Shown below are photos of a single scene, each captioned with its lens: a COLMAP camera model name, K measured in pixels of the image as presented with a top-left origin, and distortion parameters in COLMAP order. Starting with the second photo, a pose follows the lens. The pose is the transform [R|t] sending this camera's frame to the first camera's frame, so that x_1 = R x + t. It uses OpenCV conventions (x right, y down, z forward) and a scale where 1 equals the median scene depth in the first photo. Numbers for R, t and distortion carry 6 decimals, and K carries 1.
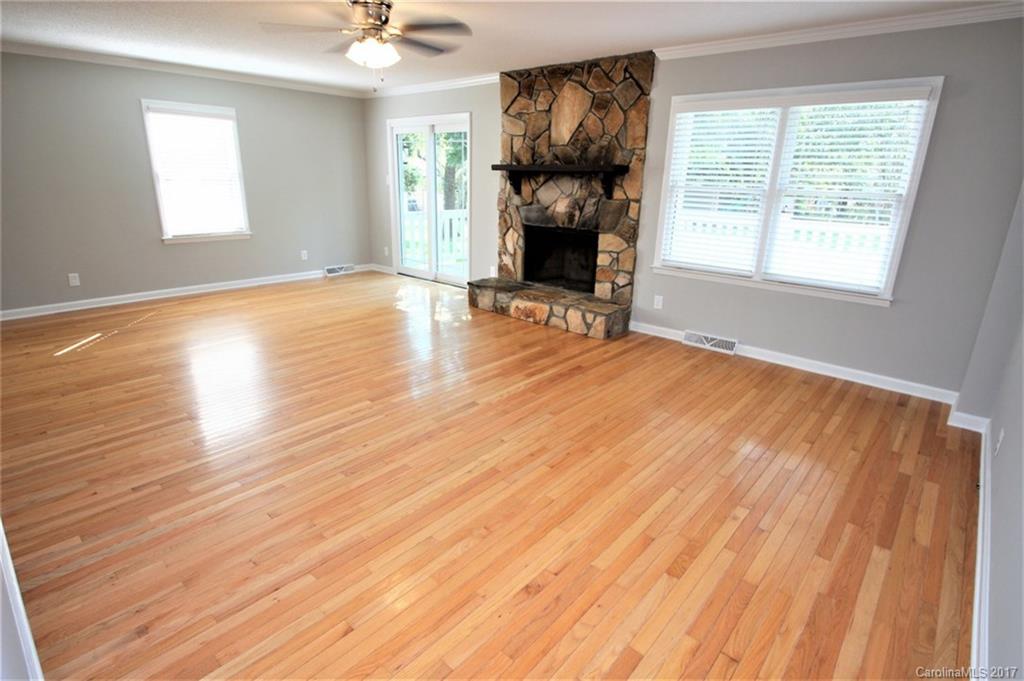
lens RADIAL K [[514.2, 0, 515.2], [0, 514.2, 334.7], [0, 0, 1]] dist [0.000204, -0.010356]
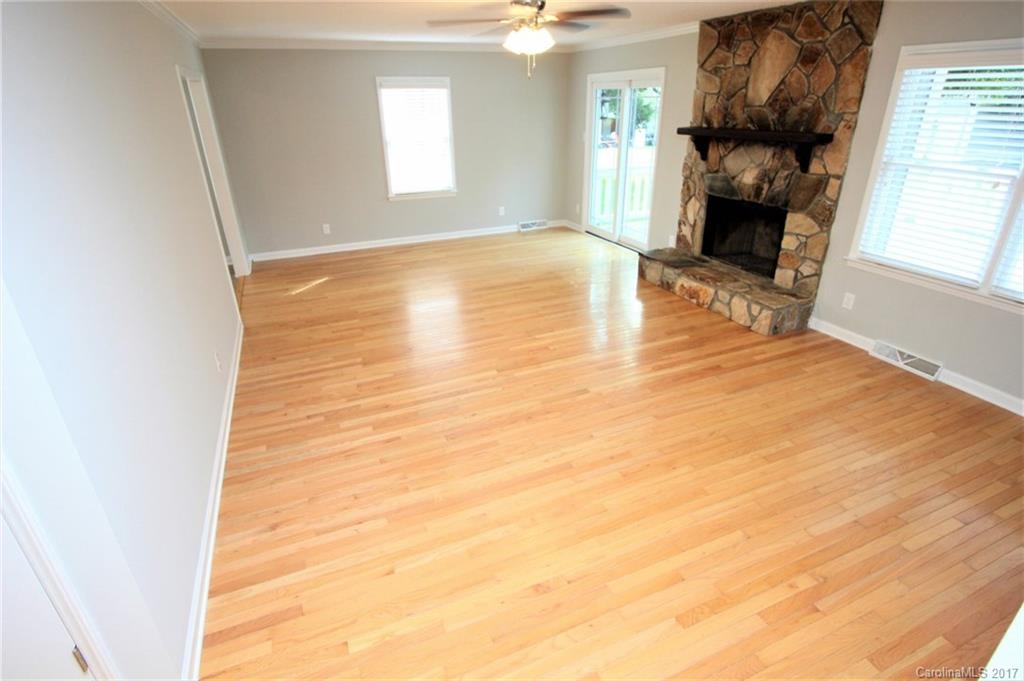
lens RADIAL K [[516.9, 0, 513.3], [0, 516.9, 334.6], [0, 0, 1]] dist [0.002084, -0.012871]
pose [[0.901366, 0.142470, -0.408953, 0.138227], [-0.091570, 0.985685, 0.141562, -0.078292], [0.423267, -0.090152, 0.901509, 0.003752]]
